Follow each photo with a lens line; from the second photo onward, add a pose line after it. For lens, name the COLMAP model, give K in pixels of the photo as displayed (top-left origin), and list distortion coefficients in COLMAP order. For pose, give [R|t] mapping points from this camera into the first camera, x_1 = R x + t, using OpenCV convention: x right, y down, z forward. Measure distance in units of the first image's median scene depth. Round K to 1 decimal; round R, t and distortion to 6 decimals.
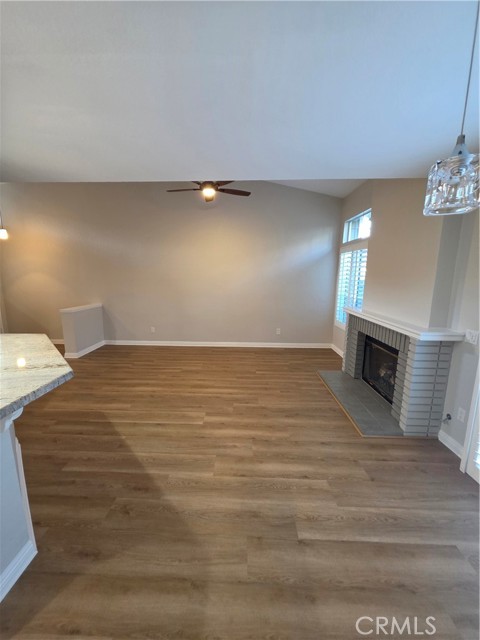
lens RADIAL K [[255.5, 0, 236.2], [0, 255.5, 320.9], [0, 0, 1]] dist [0.000074, 0.000078]
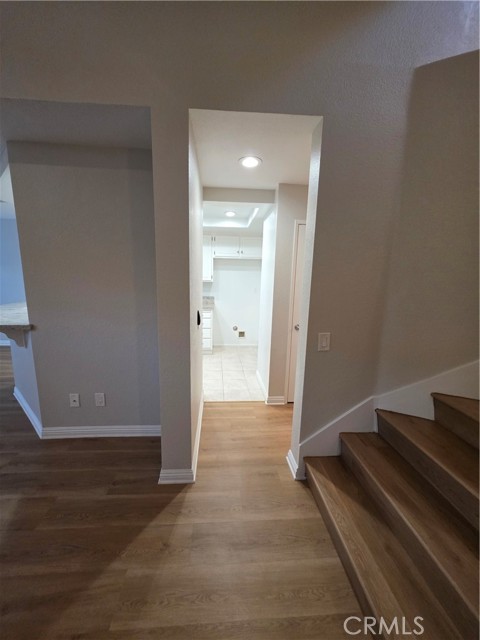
lens RADIAL K [[255.5, 0, 235.5], [0, 255.5, 320.2], [0, 0, 1]] dist [0.000074, 0.000078]
pose [[-0.994193, -0.010240, -0.107119, -1.227900], [-0.046637, 0.938115, 0.343170, -0.258961], [0.096976, 0.346173, -0.933145, 1.519006]]
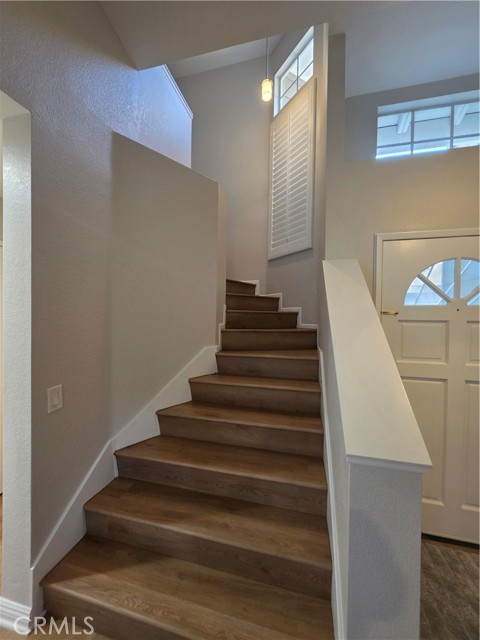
lens RADIAL K [[255.5, 0, 235.0], [0, 255.5, 320.9], [0, 0, 1]] dist [0.000074, 0.000078]
pose [[-0.217538, 0.011209, -0.975988, -1.123589], [-0.184930, 0.981349, 0.052489, -0.232237], [0.958373, 0.191908, -0.211408, 1.366085]]
